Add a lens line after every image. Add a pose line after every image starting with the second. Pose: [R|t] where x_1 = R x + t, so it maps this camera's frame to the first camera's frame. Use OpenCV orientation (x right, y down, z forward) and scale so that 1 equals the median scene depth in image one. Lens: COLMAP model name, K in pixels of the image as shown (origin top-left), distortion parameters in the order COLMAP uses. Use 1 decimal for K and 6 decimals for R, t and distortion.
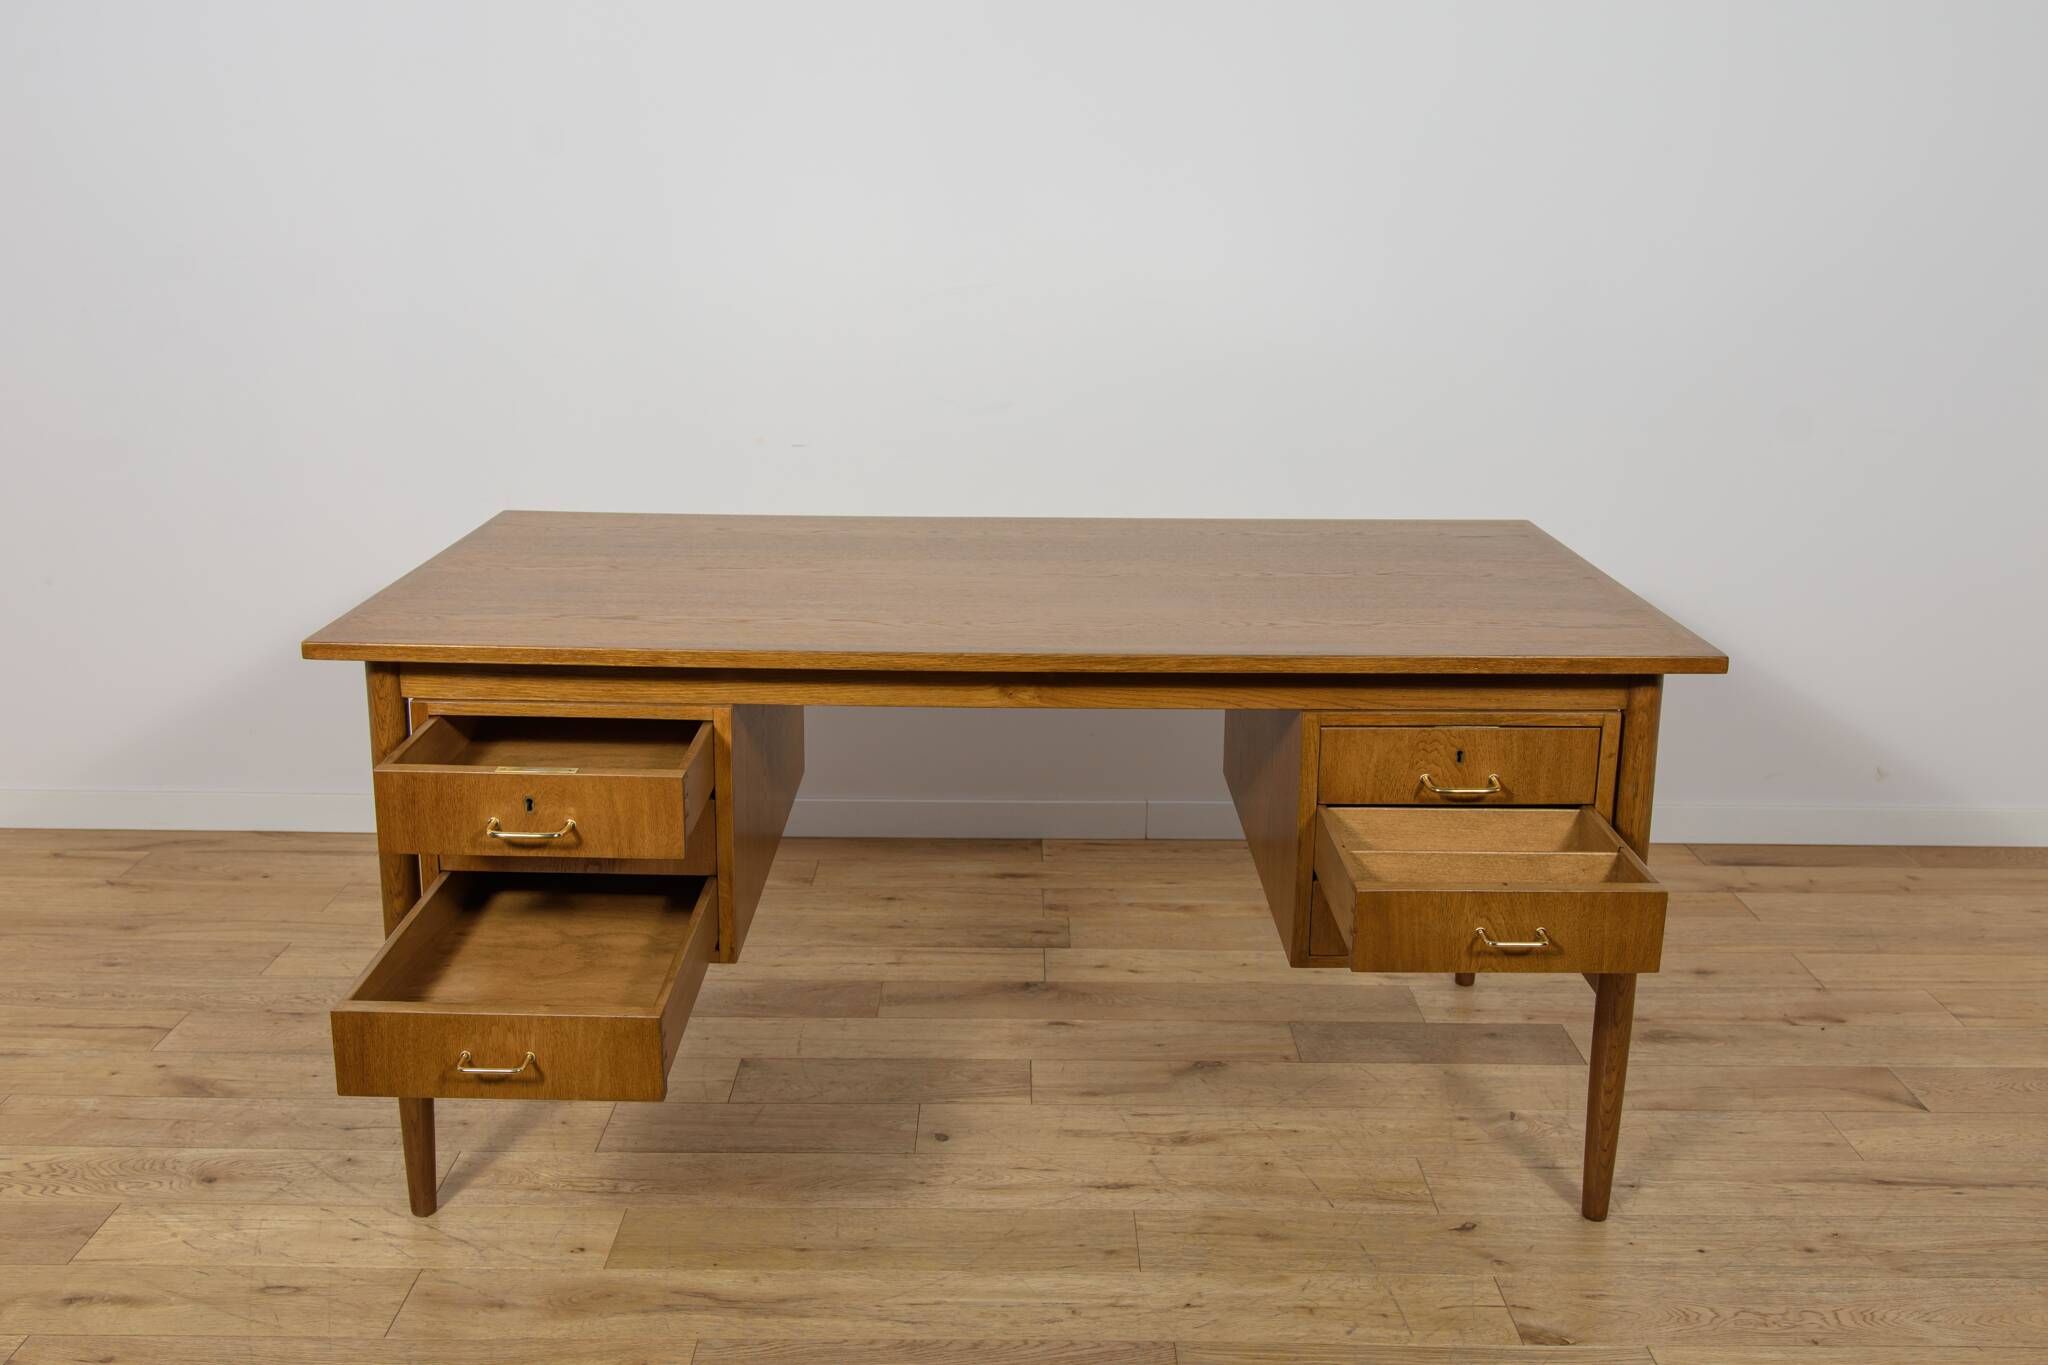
lens RADIAL K [[1880.8, 0, 1036.2], [0, 1880.8, 695.5], [0, 0, 1]] dist [-0.013019, 0.000000]
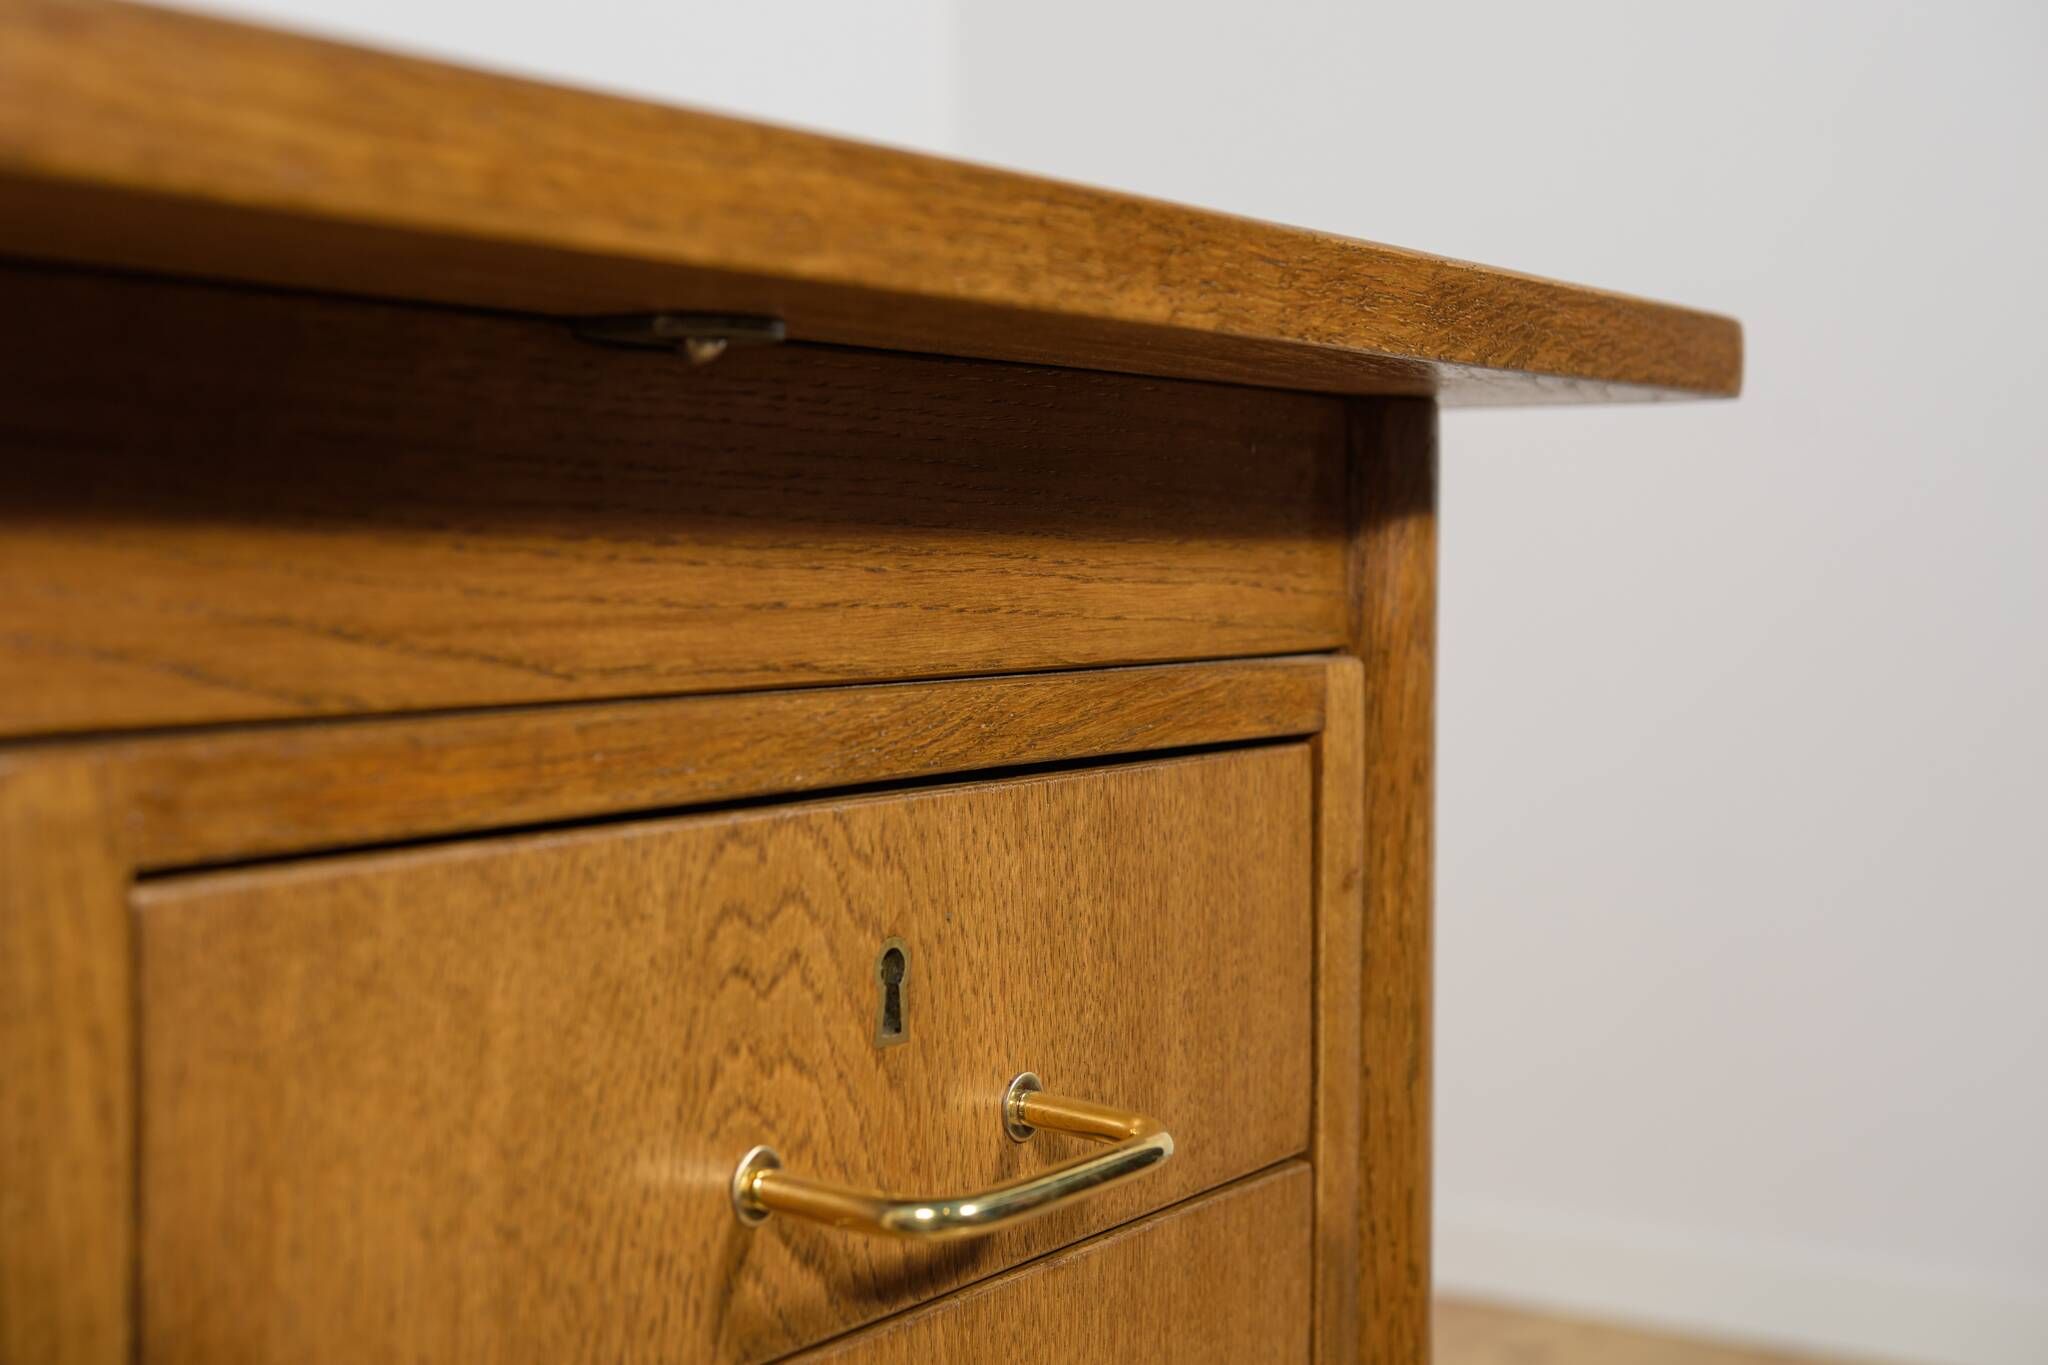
lens RADIAL K [[2797.6, 0, 1030.2], [0, 2797.6, 693.0], [0, 0, 1]] dist [0.046983, 0.000000]
pose [[0.561361, -0.047846, 0.826186, 0.041499], [0.221401, 0.970620, -0.094223, 0.030610], [-0.797405, 0.235812, 0.555462, 0.794303]]
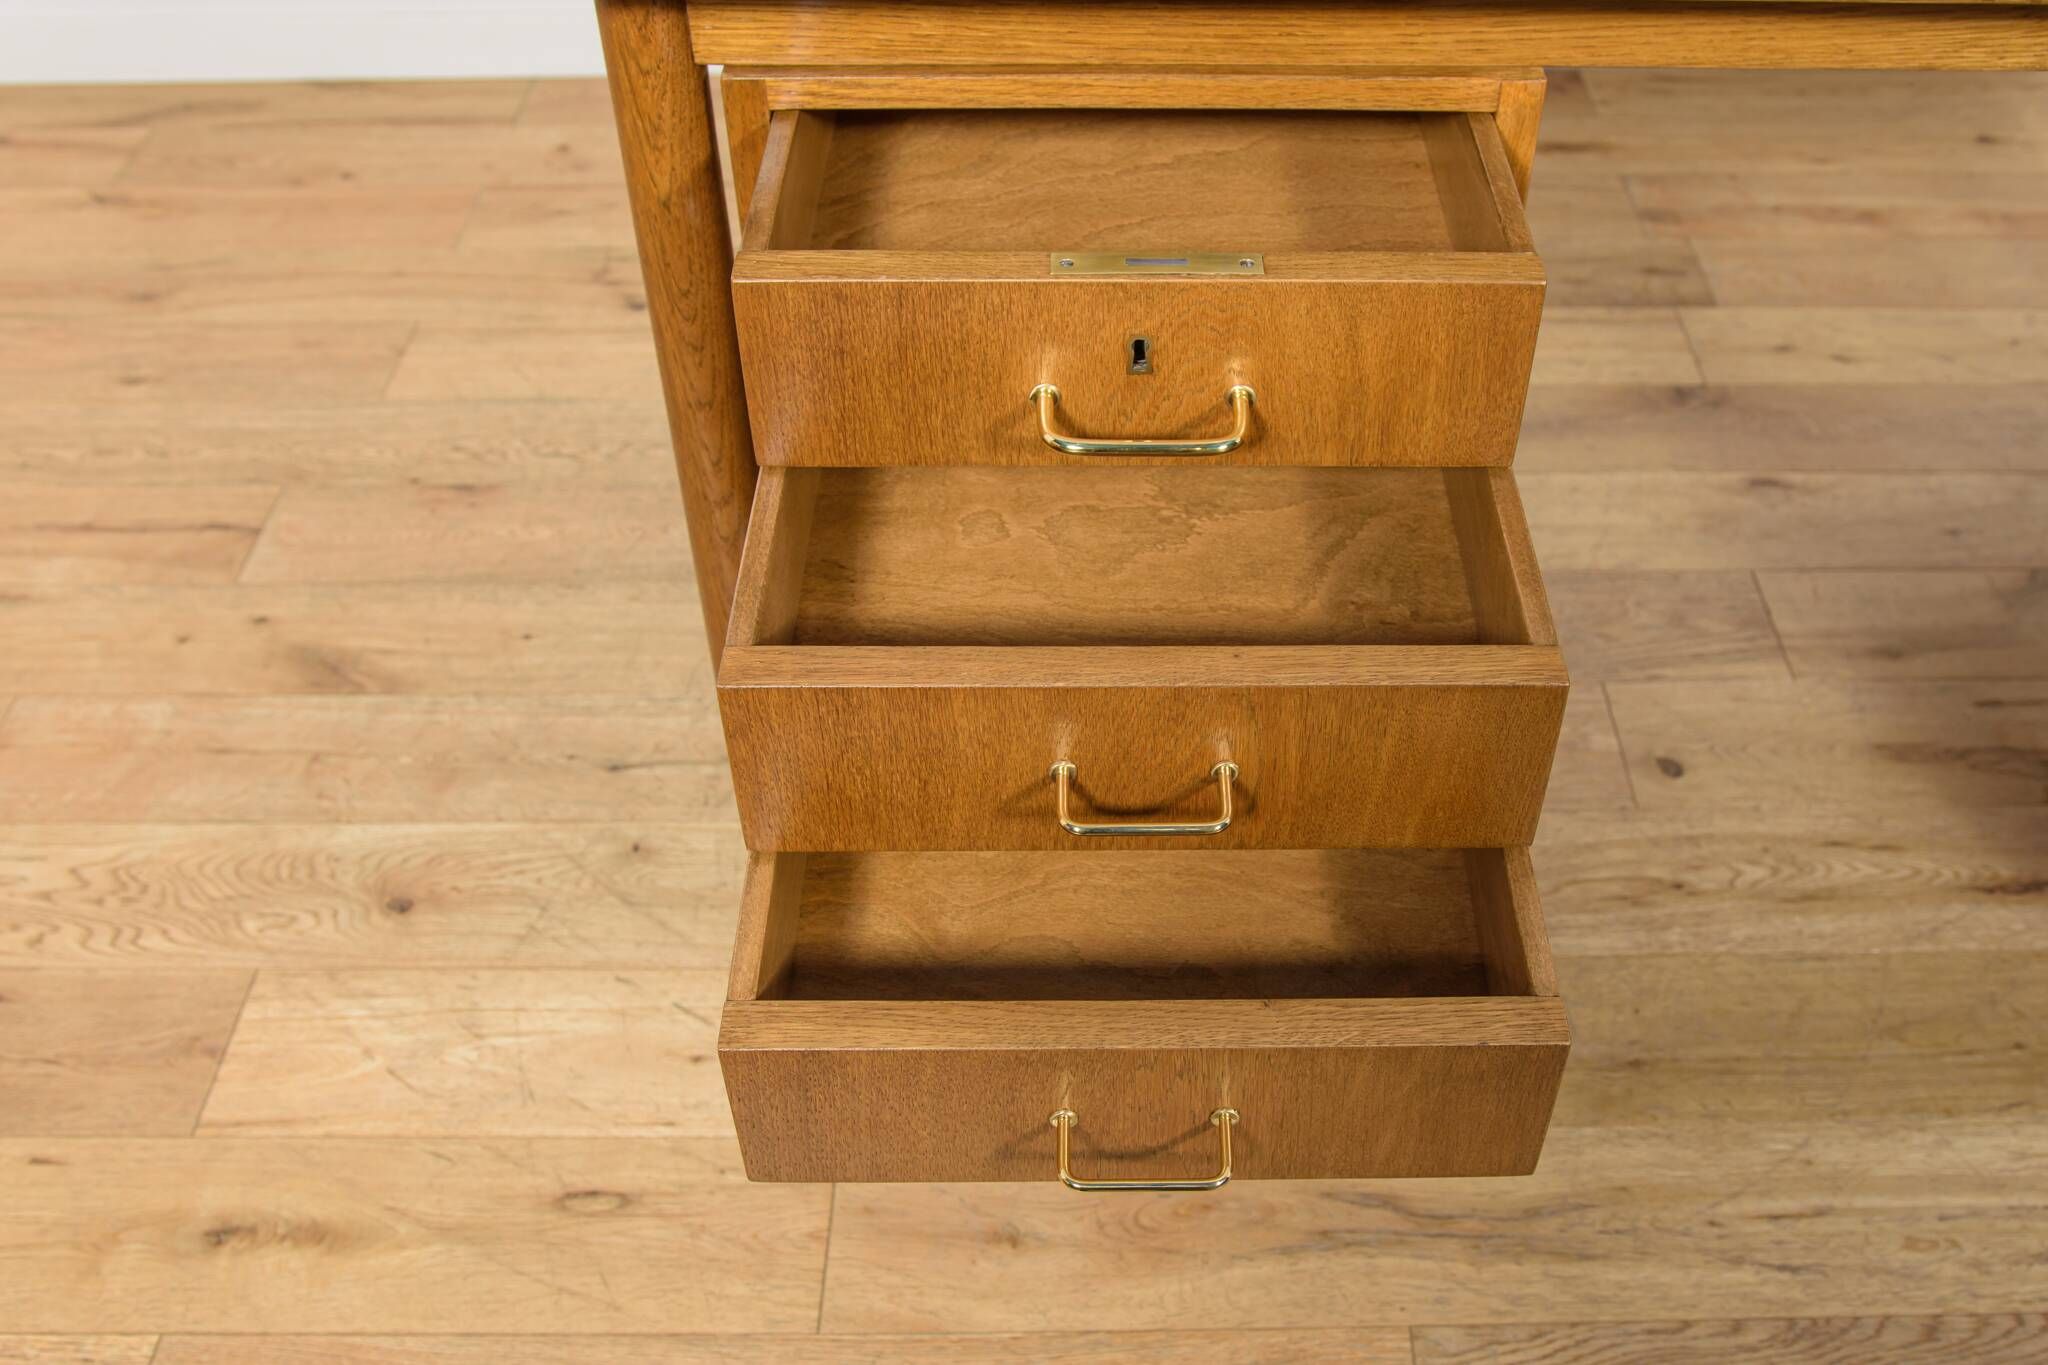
lens RADIAL K [[1928.2, 0, 1116.5], [0, 1928.2, 709.6], [0, 0, 1]] dist [-0.046289, 0.000000]
pose [[0.999884, -0.013066, -0.007841, -0.227571], [0.015224, 0.879201, 0.476208, -0.062408], [0.000672, -0.476272, 0.879298, 0.537703]]
